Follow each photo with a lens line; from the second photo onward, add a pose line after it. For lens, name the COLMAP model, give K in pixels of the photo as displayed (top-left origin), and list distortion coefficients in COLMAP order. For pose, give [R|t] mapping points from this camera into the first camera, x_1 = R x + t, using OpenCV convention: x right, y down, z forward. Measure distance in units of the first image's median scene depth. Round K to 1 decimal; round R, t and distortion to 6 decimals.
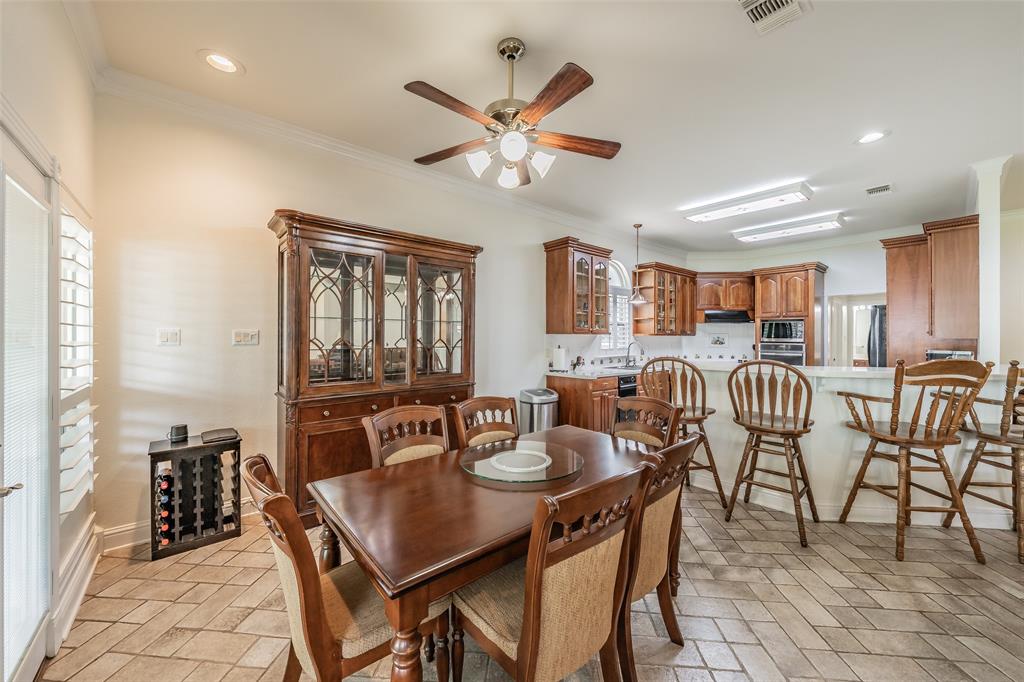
lens RADIAL K [[377.4, 0, 495.5], [0, 377.4, 336.3], [0, 0, 1]] dist [-0.000463, -0.000036]
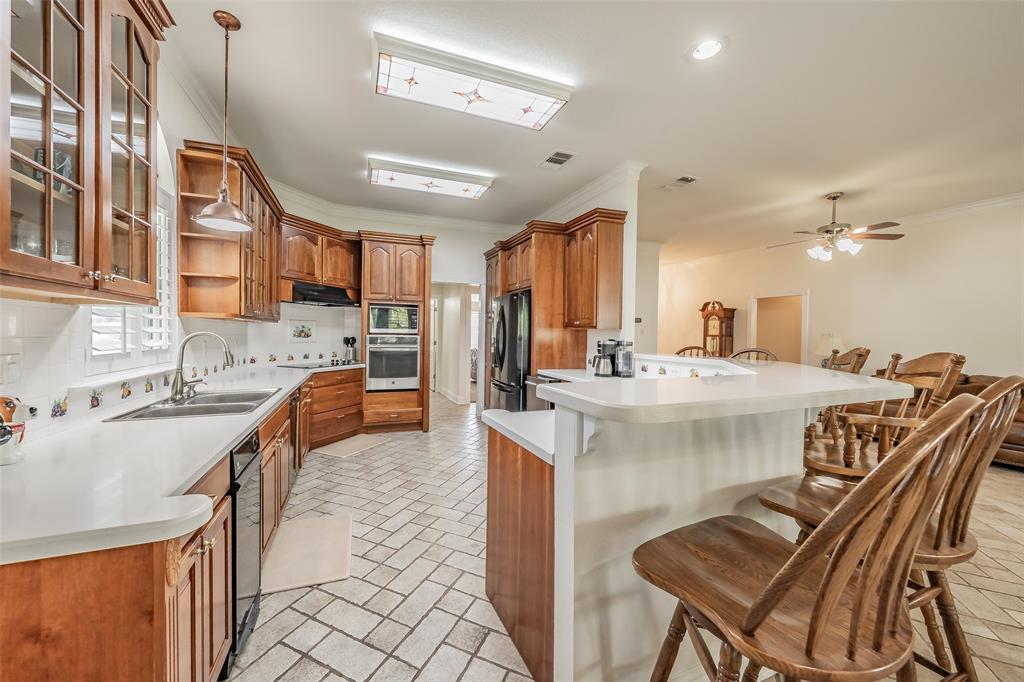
lens RADIAL K [[377.4, 0, 495.5], [0, 377.4, 336.3], [0, 0, 1]] dist [-0.000463, -0.000036]
pose [[0.294125, -0.004832, 0.955755, 0.093556], [-0.012502, 0.999882, 0.008903, 0.011565], [-0.955685, -0.014568, 0.294030, 0.604052]]
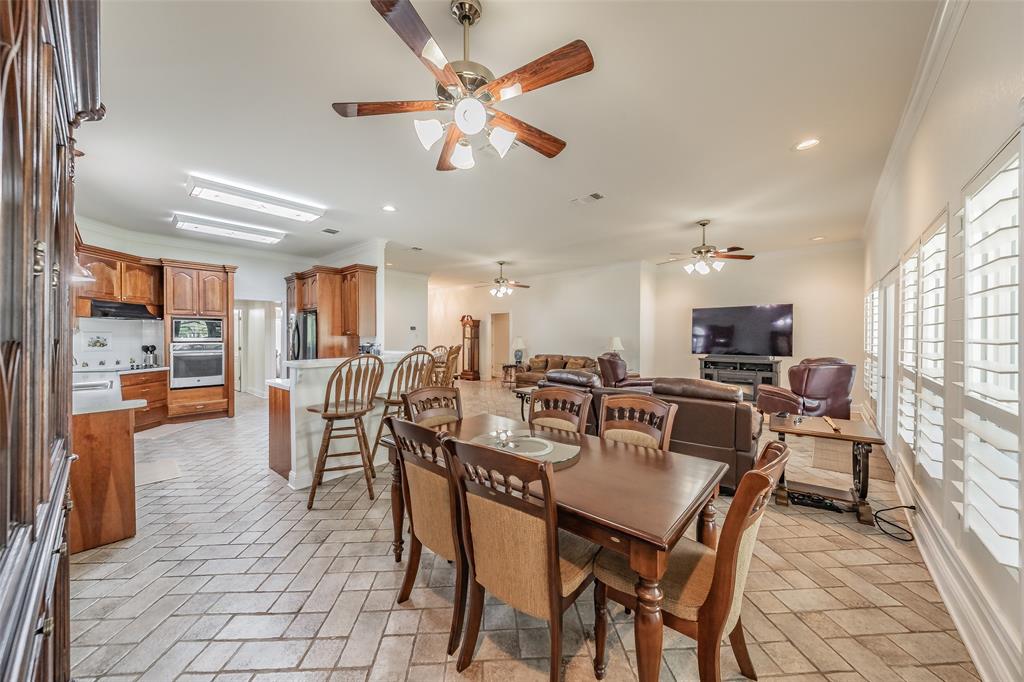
lens RADIAL K [[366.8, 0, 516.4], [0, 366.8, 337.7], [0, 0, 1]] dist [-0.001334, -0.000180]
pose [[-0.183061, -0.004975, 0.983089, -0.316142], [0.002548, 0.999981, 0.005535, 0.002053], [-0.983098, 0.003518, -0.183045, 0.392624]]
